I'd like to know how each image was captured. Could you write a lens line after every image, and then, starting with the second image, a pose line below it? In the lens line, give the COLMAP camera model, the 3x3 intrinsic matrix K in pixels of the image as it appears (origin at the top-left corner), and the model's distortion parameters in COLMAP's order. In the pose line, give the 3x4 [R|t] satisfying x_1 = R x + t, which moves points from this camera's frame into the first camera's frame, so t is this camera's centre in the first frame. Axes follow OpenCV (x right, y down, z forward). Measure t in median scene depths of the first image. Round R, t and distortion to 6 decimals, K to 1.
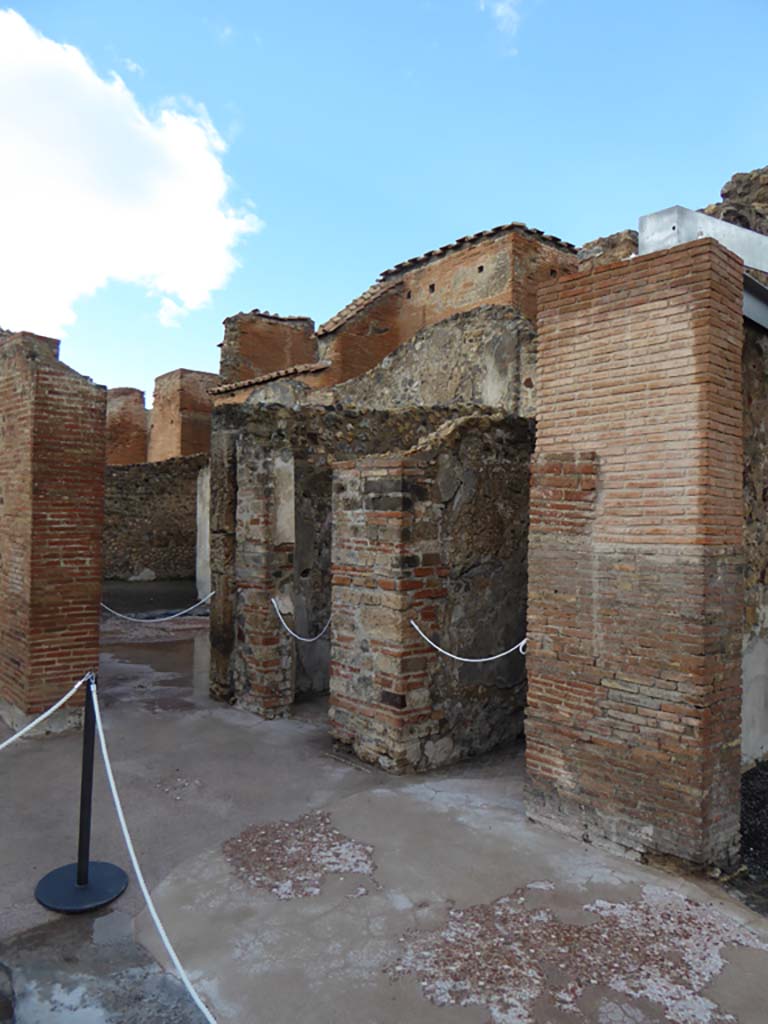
lens RADIAL K [[726.4, 0, 387.4], [0, 726.4, 511.0], [0, 0, 1]] dist [-0.009618, -0.017358]
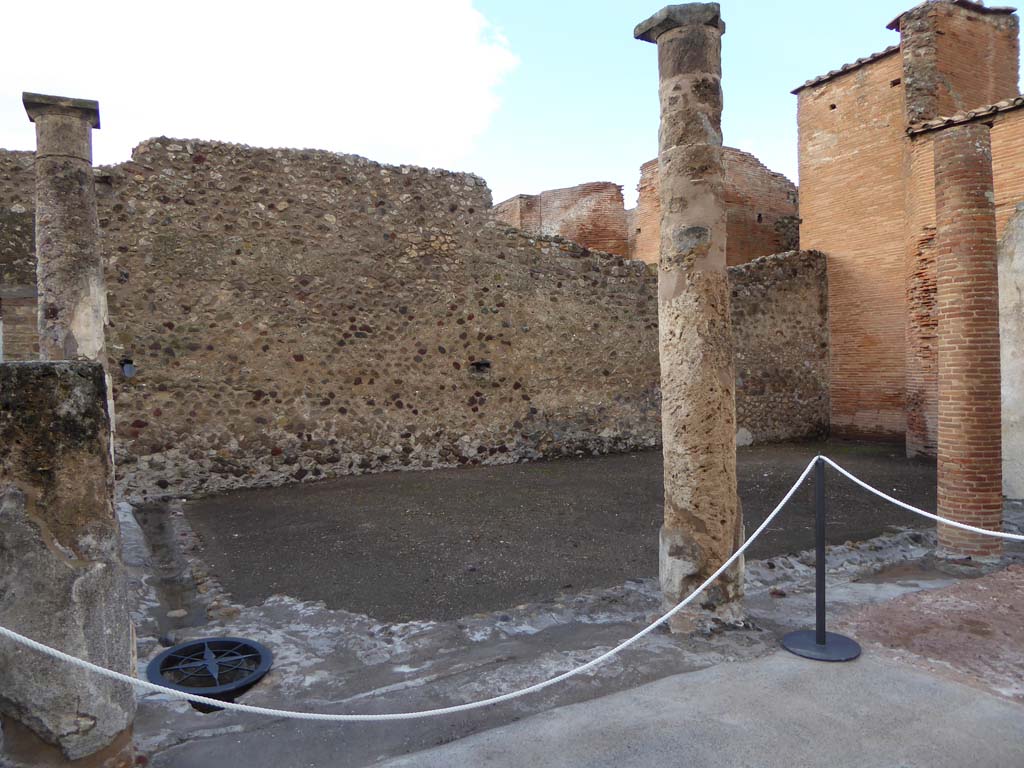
lens RADIAL K [[726.4, 0, 509.9], [0, 726.4, 383.9], [0, 0, 1]] dist [-0.009618, -0.017358]
pose [[0.984003, -0.040700, -0.173441, -0.408778], [0.048225, 0.998059, 0.039394, 0.003198], [0.171501, -0.047128, 0.984056, 0.304435]]
